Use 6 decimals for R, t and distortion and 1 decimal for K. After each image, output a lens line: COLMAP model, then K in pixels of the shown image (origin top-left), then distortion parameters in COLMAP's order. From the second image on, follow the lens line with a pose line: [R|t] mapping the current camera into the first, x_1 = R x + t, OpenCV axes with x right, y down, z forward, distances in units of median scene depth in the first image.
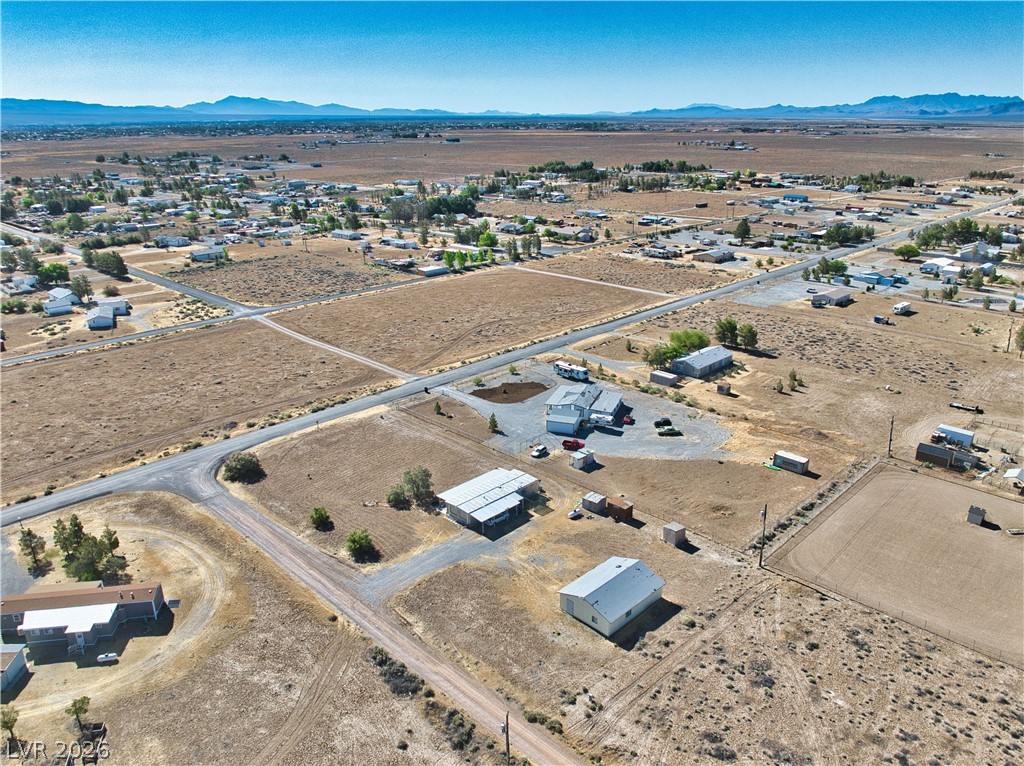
lens RADIAL K [[746.0, 0, 519.6], [0, 746.0, 401.8], [0, 0, 1]] dist [-0.034266, -0.003988]
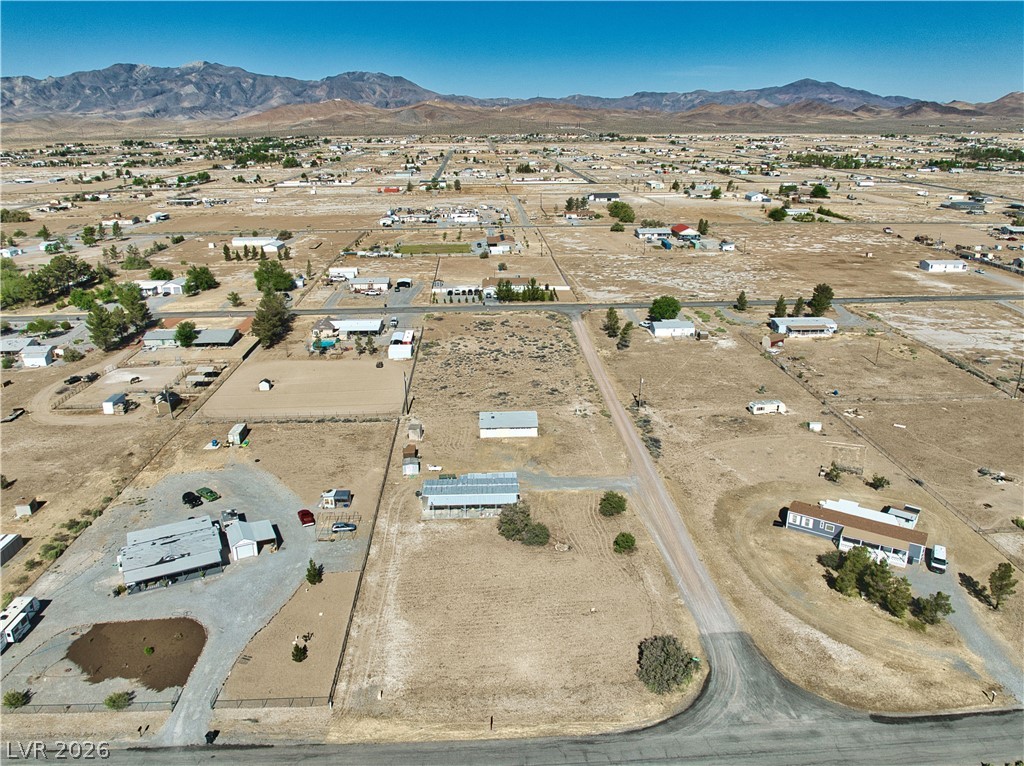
lens RADIAL K [[712.3, 0, 514.3], [0, 712.3, 447.3], [0, 0, 1]] dist [-0.021295, -0.009964]
pose [[-0.730987, -0.275963, 0.624101, -0.581575], [0.252379, 0.740398, 0.622990, -0.443058], [-0.634005, 0.612907, -0.471574, 1.204324]]
